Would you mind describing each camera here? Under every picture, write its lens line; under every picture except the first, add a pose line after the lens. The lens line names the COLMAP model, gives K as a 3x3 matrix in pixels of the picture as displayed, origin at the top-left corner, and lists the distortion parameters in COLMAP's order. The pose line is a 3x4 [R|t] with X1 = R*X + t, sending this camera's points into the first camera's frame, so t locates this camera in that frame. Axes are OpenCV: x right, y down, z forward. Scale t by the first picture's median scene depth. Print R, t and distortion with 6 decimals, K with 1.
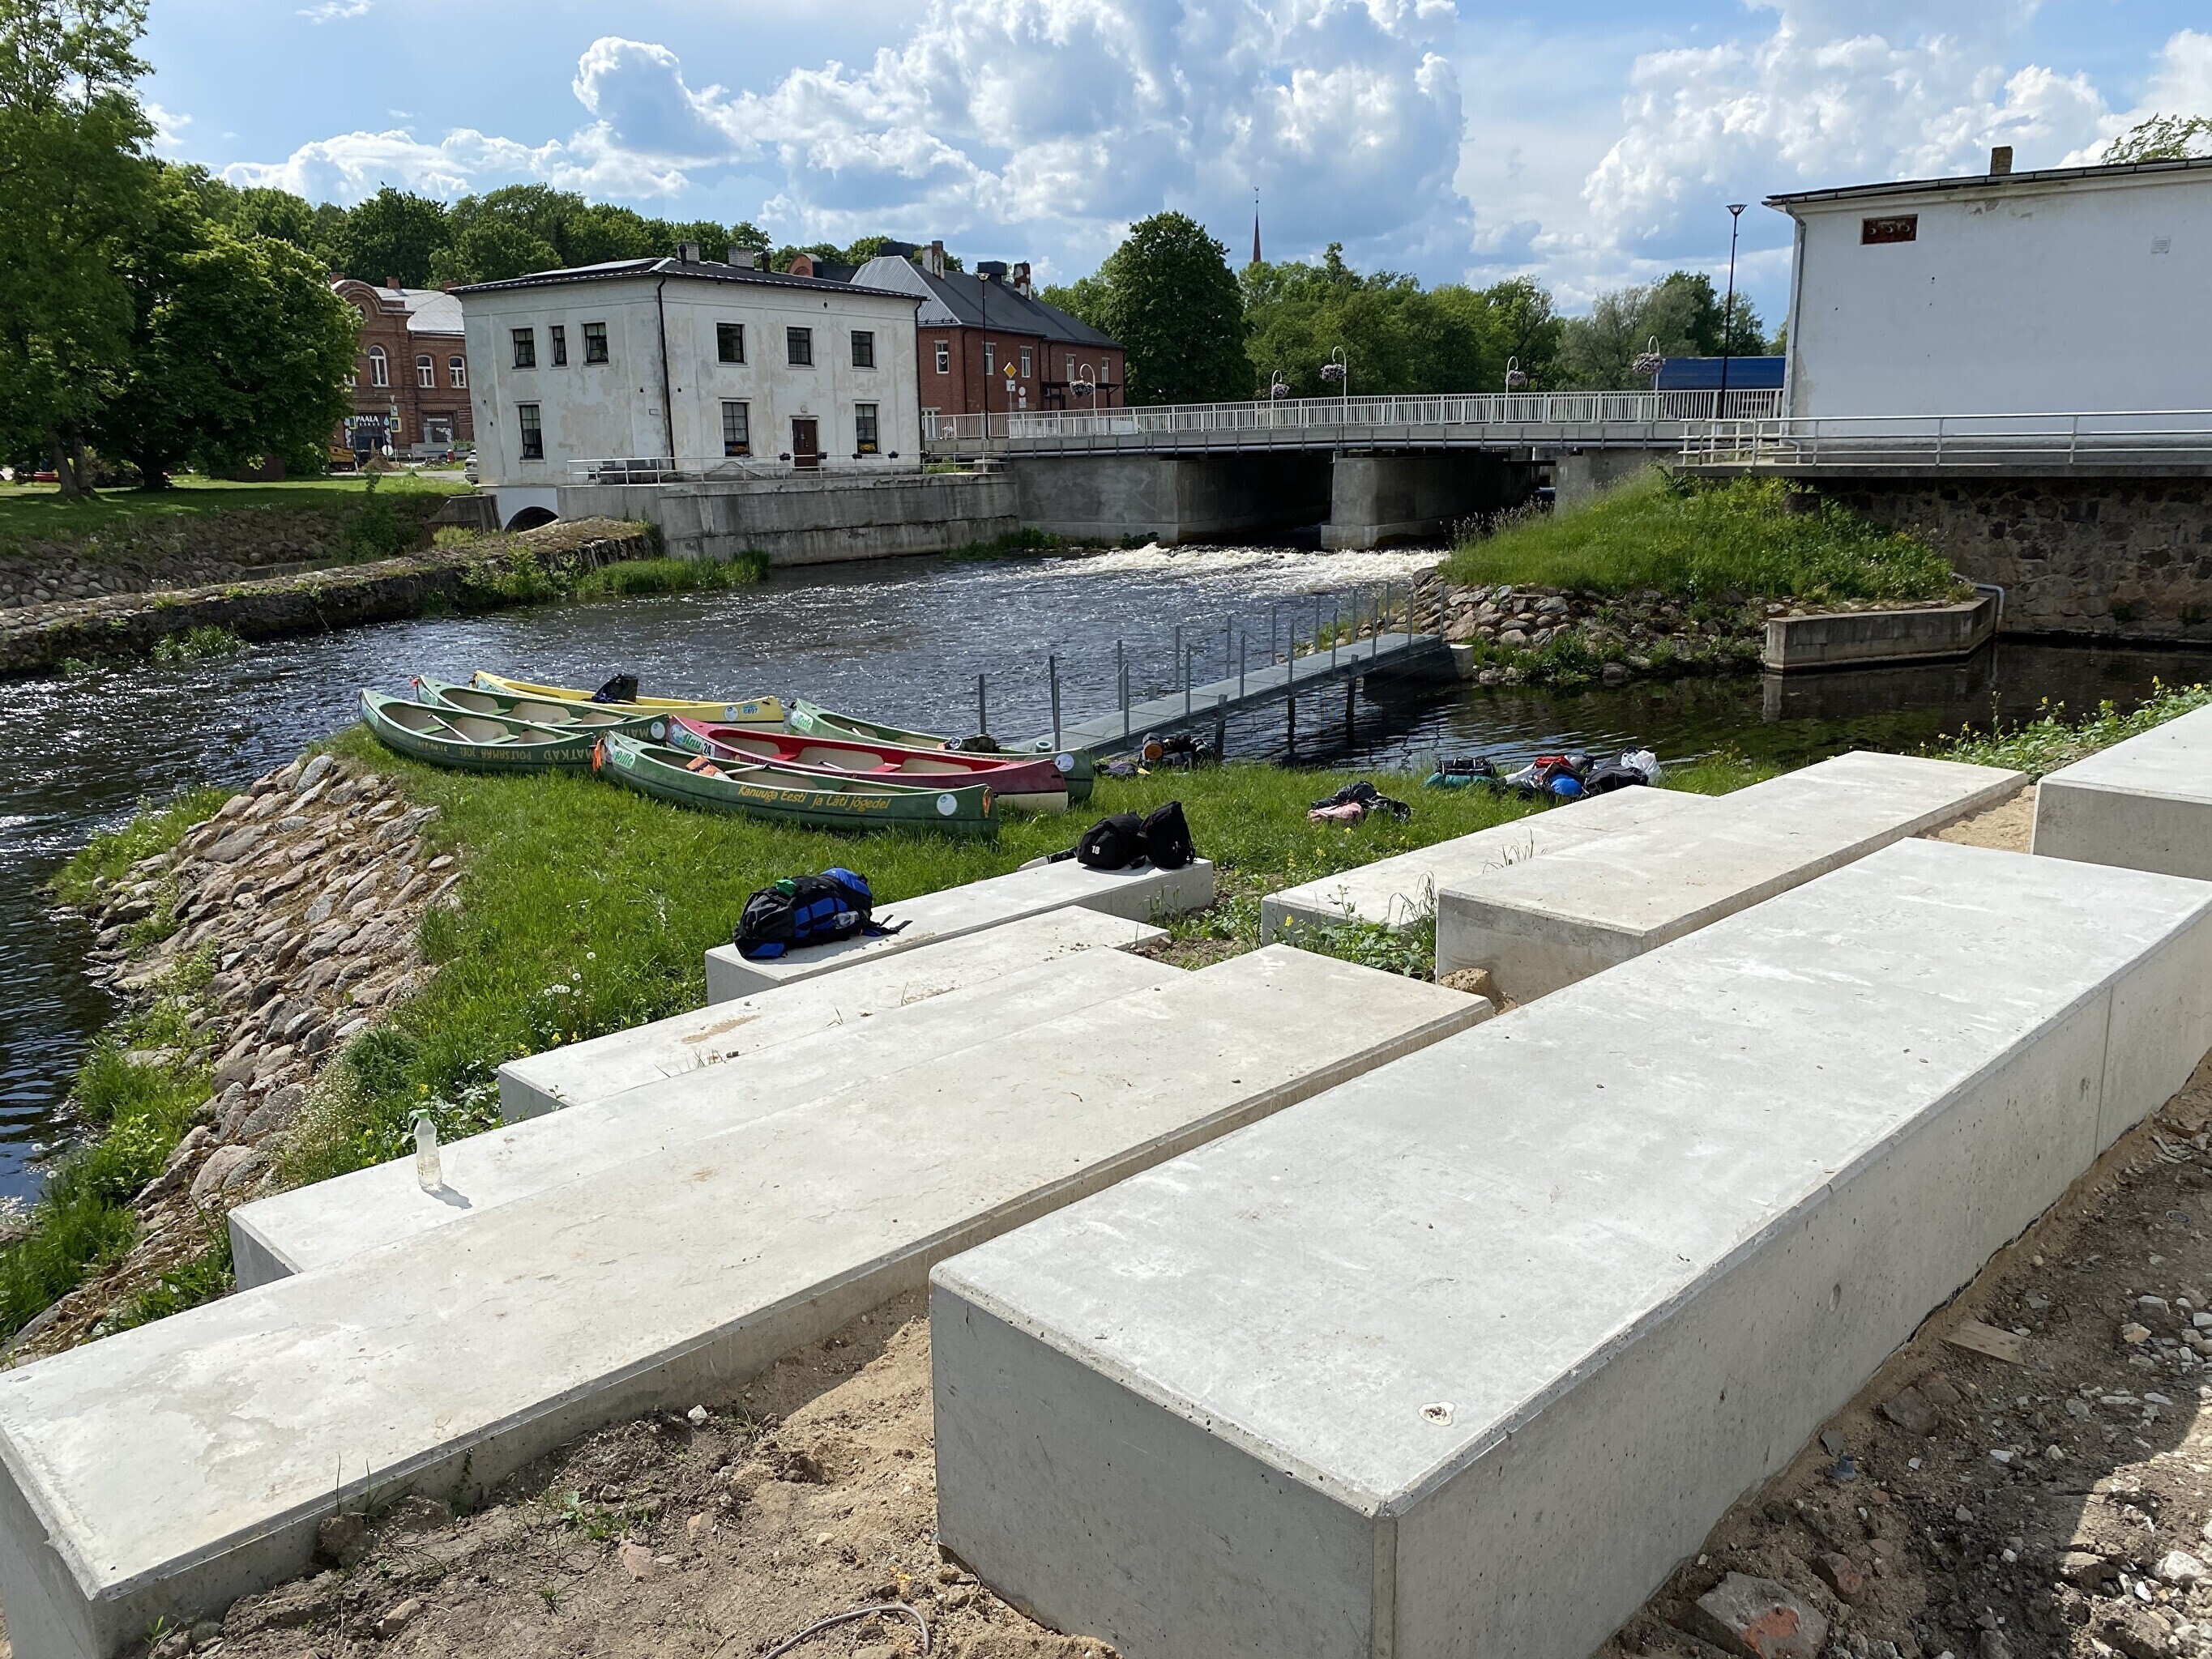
lens RADIAL K [[1672.7, 0, 1089.1], [0, 1672.7, 793.4], [0, 0, 1]] dist [0.028346, -0.035938]
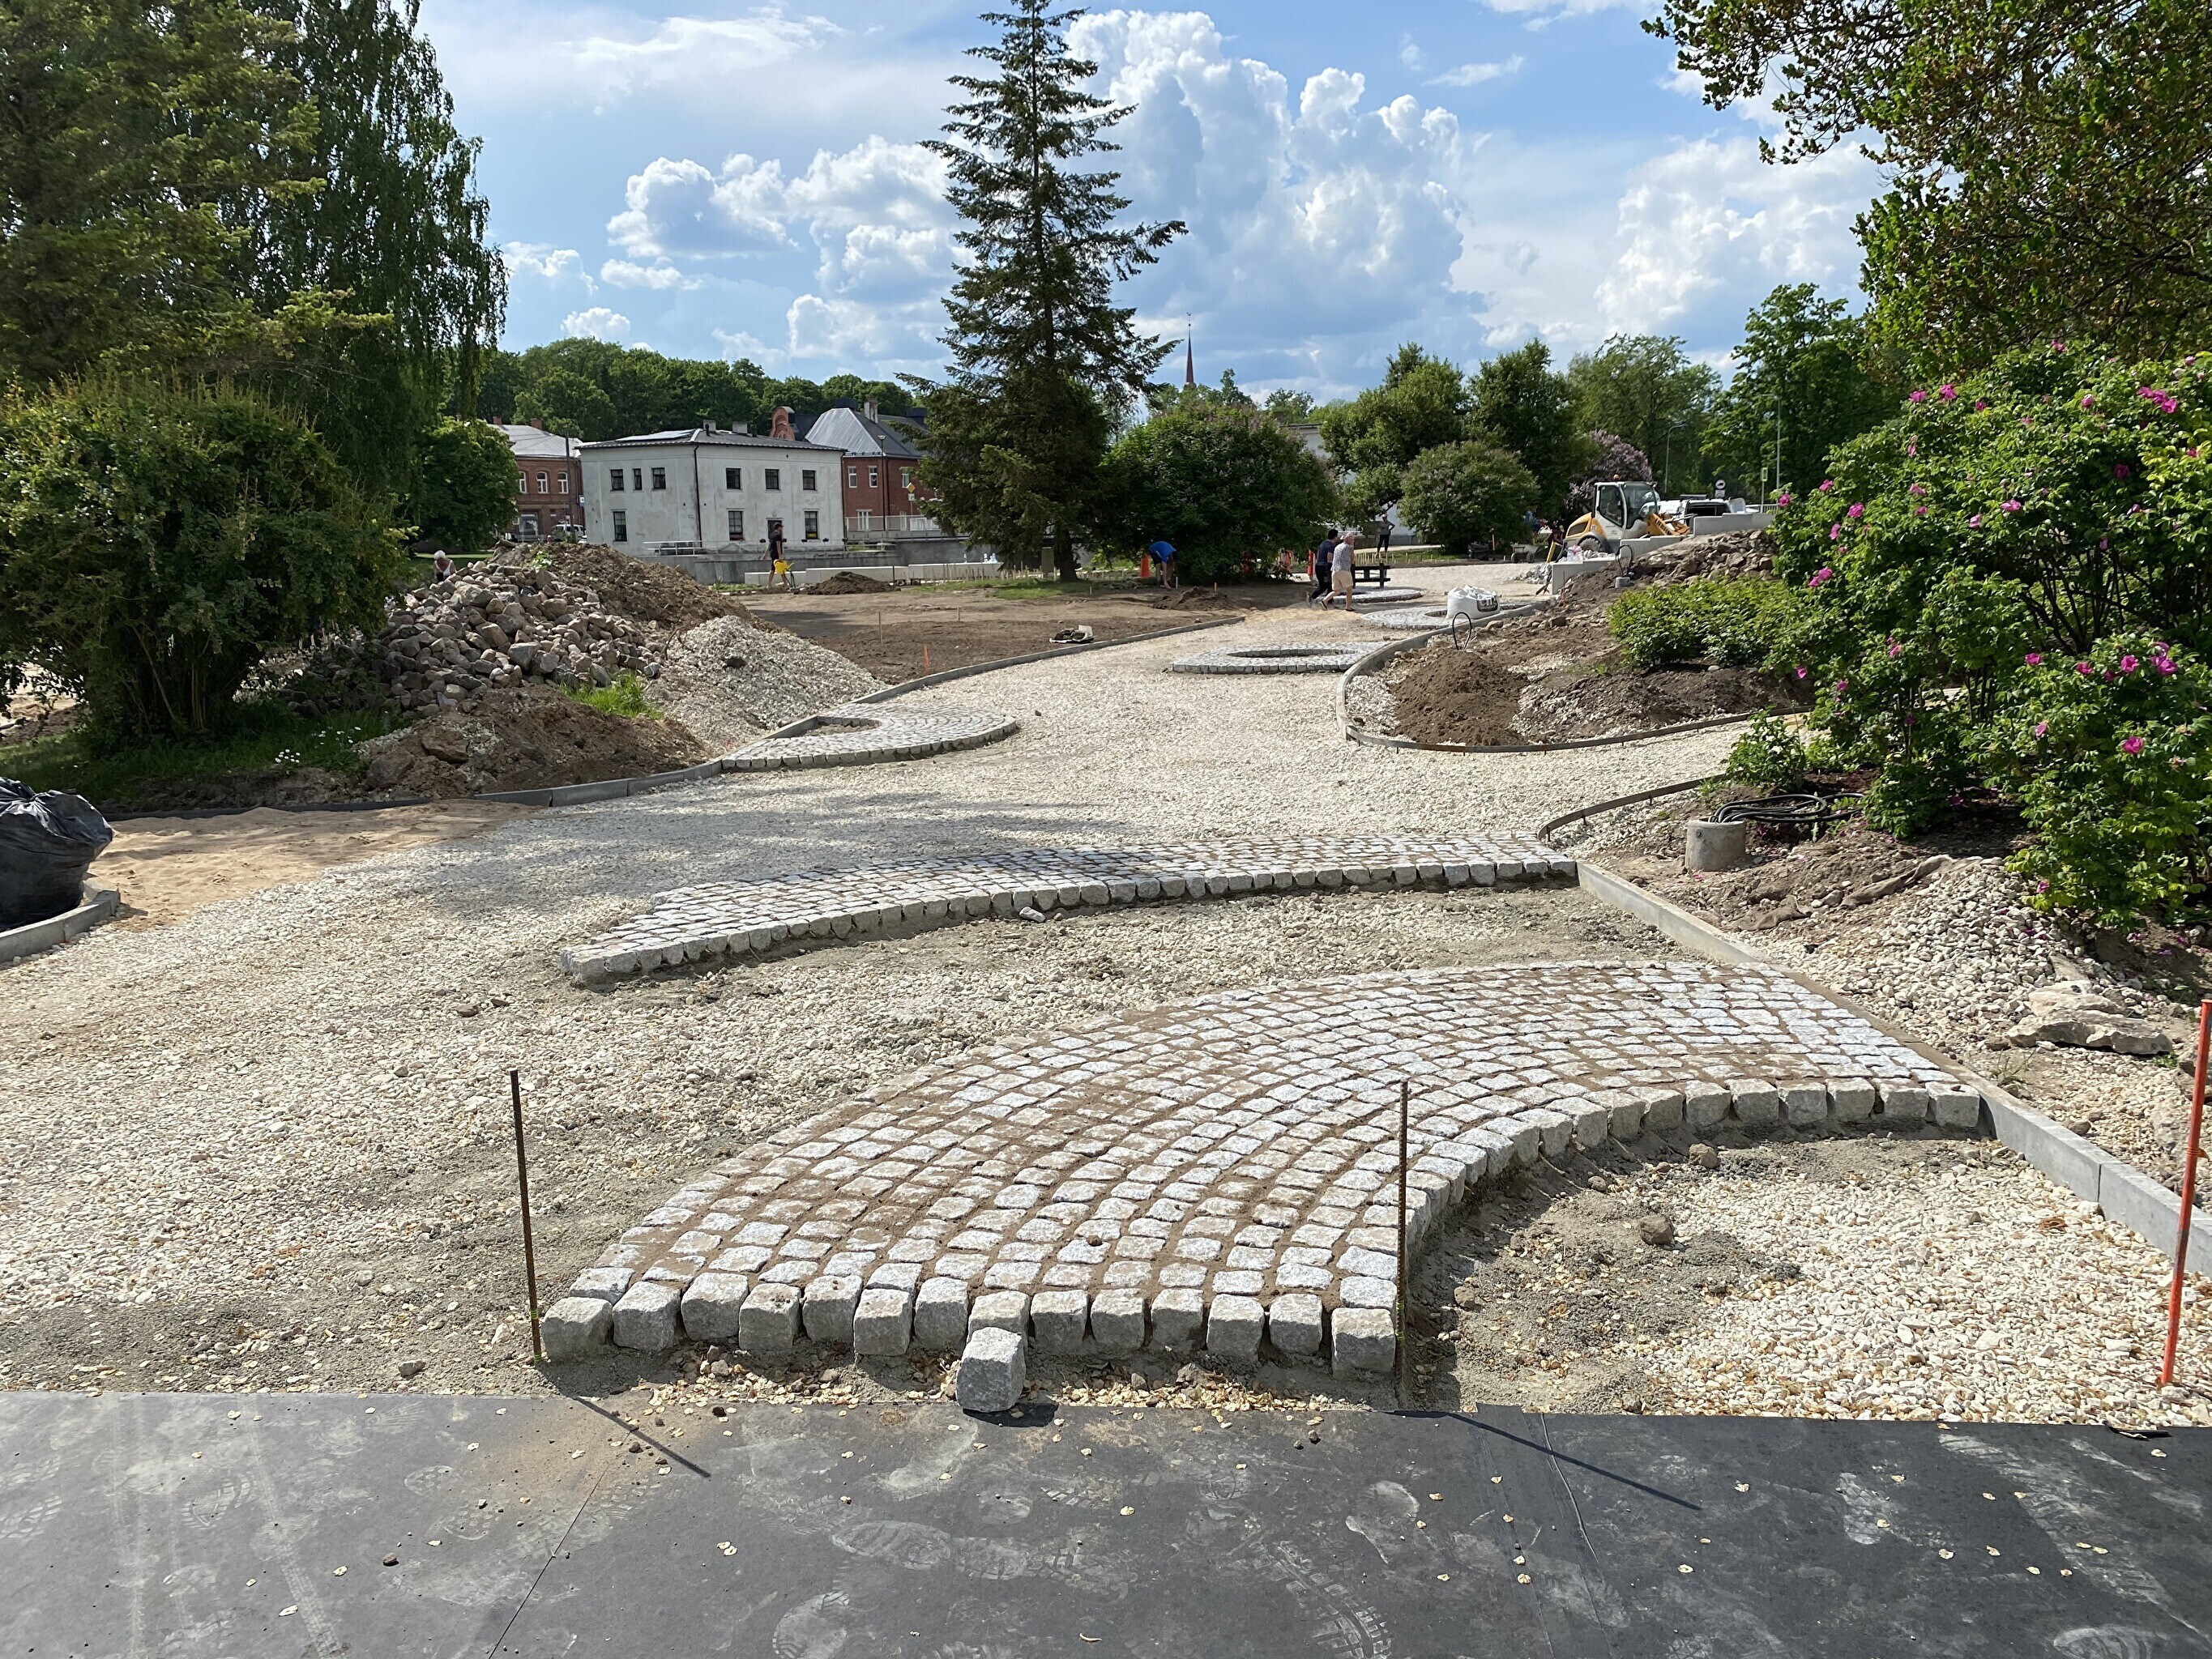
lens RADIAL K [[1672.7, 0, 1126.4], [0, 1672.7, 811.3], [0, 0, 1]] dist [0.028346, -0.035938]
pose [[0.999778, -0.001621, 0.021010, 0.171341], [0.002421, 0.999272, -0.038074, 0.160054], [-0.020933, 0.038116, 0.999054, -0.800757]]
